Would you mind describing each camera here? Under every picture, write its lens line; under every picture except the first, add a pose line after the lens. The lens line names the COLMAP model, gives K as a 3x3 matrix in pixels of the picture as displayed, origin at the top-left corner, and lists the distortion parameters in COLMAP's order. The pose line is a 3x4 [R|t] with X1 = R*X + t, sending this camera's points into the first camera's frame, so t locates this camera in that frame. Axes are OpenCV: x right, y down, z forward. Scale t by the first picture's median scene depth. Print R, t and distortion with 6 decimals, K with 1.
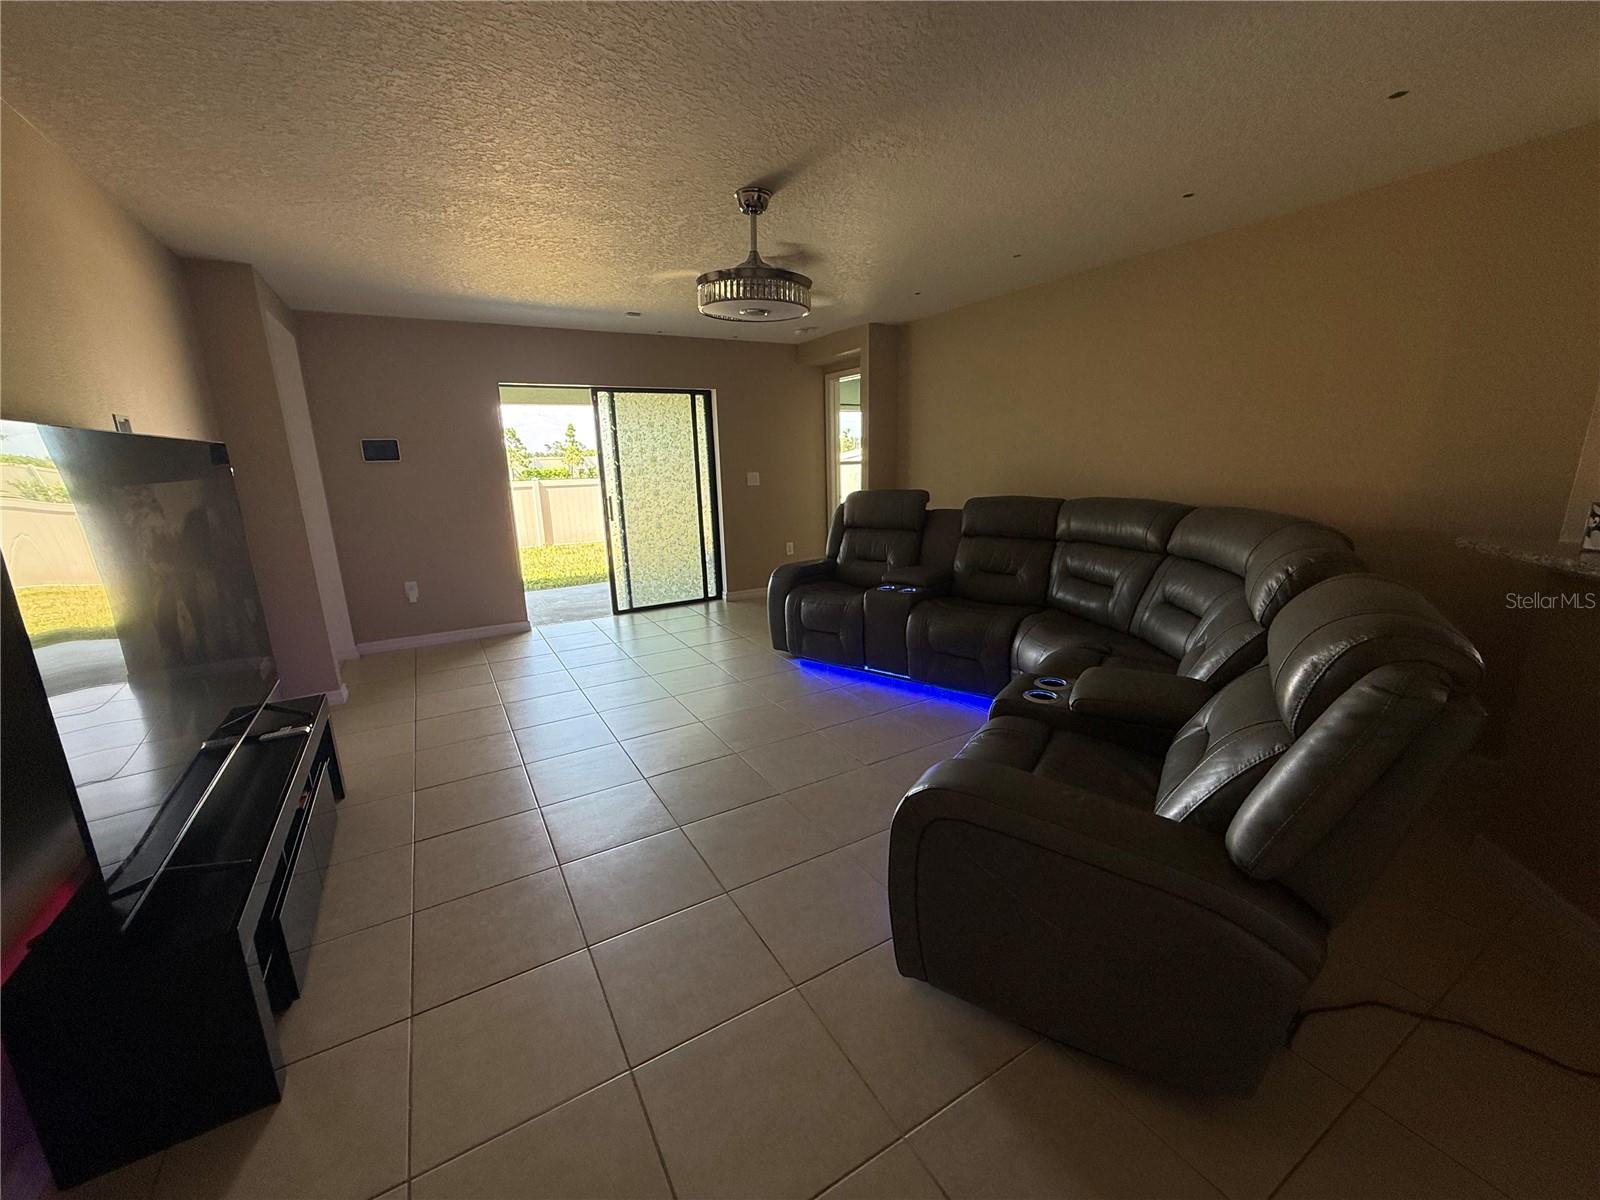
lens RADIAL K [[635.8, 0, 800.0], [0, 635.8, 600.0], [0, 0, 1]] dist [0.000758, 0.000227]
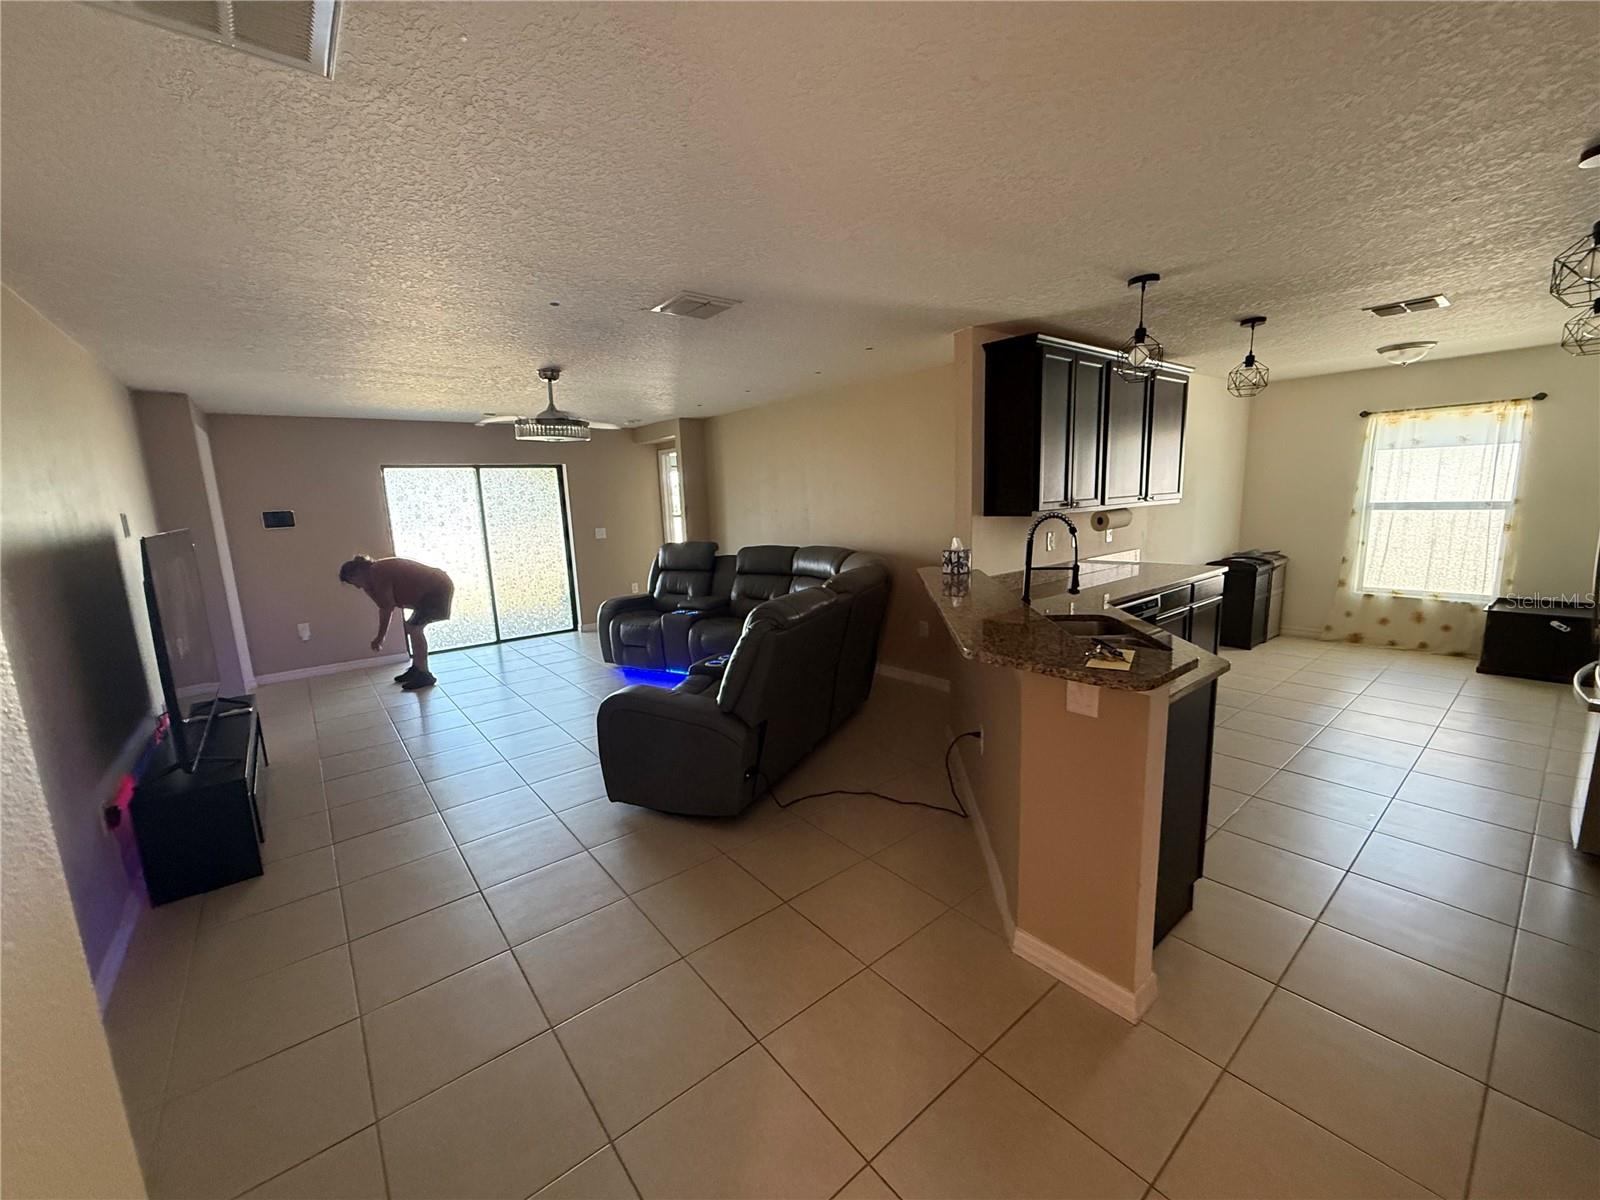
lens RADIAL K [[635.8, 0, 800.0], [0, 635.8, 600.0], [0, 0, 1]] dist [0.000758, 0.000227]
pose [[0.989025, -0.035564, 0.143405, 0.179644], [0.044590, 0.997188, -0.060225, 0.046417], [-0.140860, 0.065959, 0.987830, -0.390348]]
